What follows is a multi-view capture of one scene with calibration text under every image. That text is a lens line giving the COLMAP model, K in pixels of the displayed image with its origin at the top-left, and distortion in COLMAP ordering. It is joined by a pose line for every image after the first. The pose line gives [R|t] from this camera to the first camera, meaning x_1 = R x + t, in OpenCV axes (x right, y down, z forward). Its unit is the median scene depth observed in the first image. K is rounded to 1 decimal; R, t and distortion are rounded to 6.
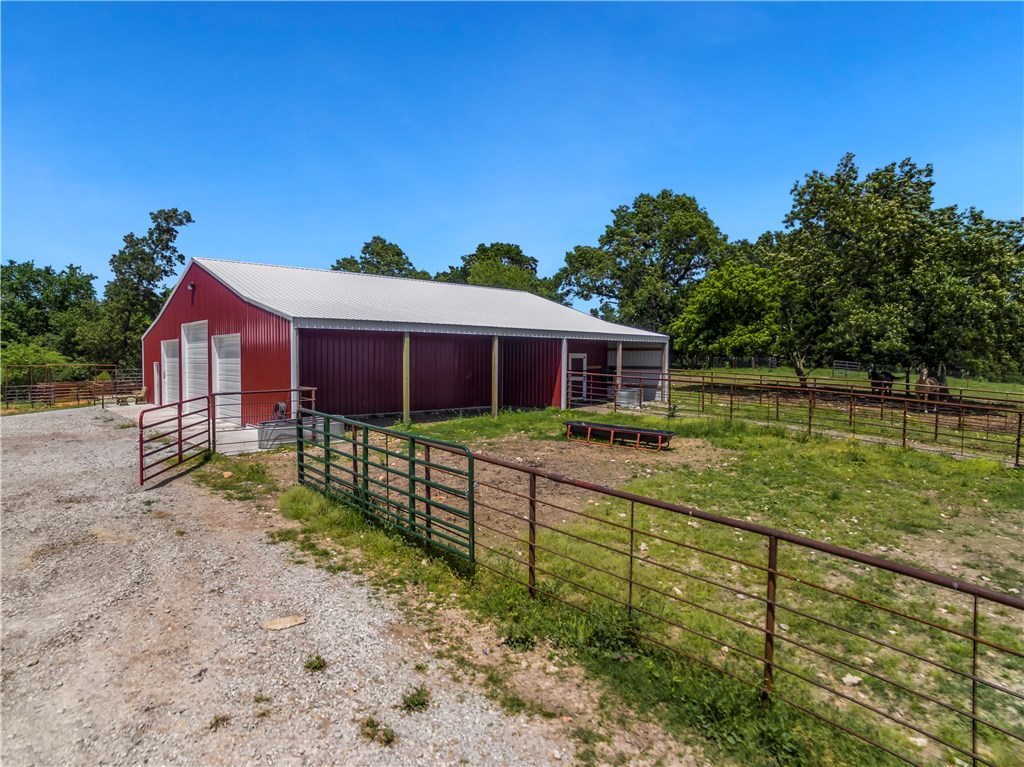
lens RADIAL K [[594.8, 0, 512.0], [0, 594.8, 383.5], [0, 0, 1]] dist [-0.105195, 0.068671]
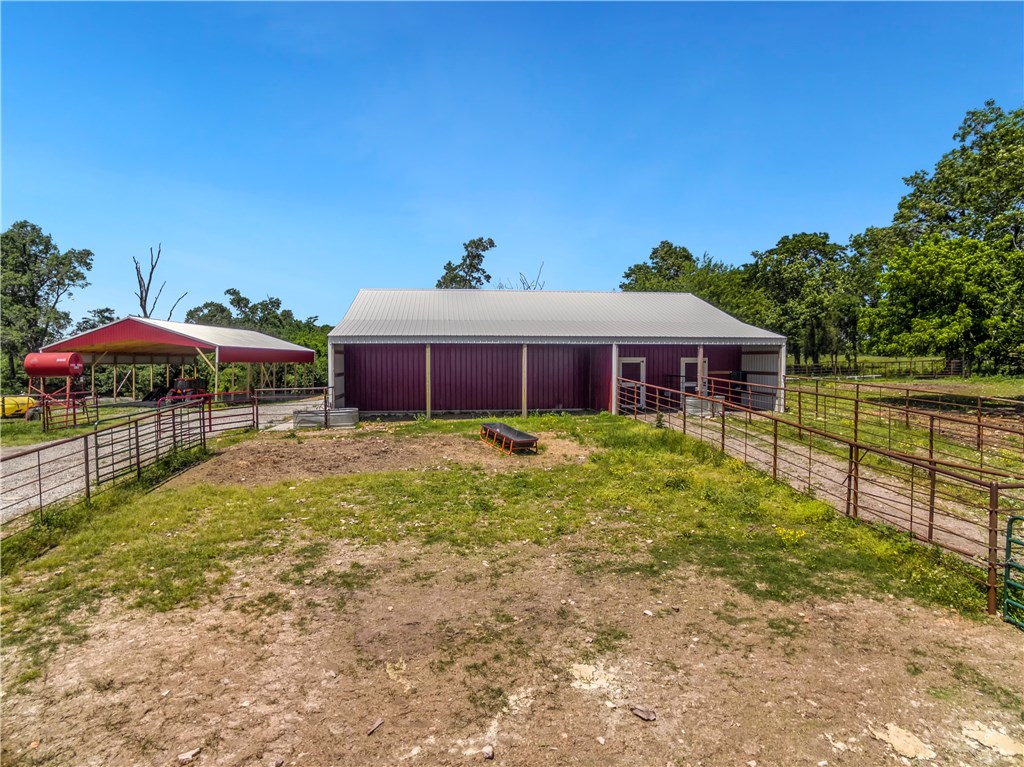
lens RADIAL K [[594.8, 0, 512.0], [0, 594.8, 383.5], [0, 0, 1]] dist [-0.105195, 0.068671]
pose [[0.809591, 0.017868, -0.586723, 0.402704], [-0.018965, 0.999811, 0.004279, -0.007754], [0.586688, 0.007663, 0.809777, 0.067981]]
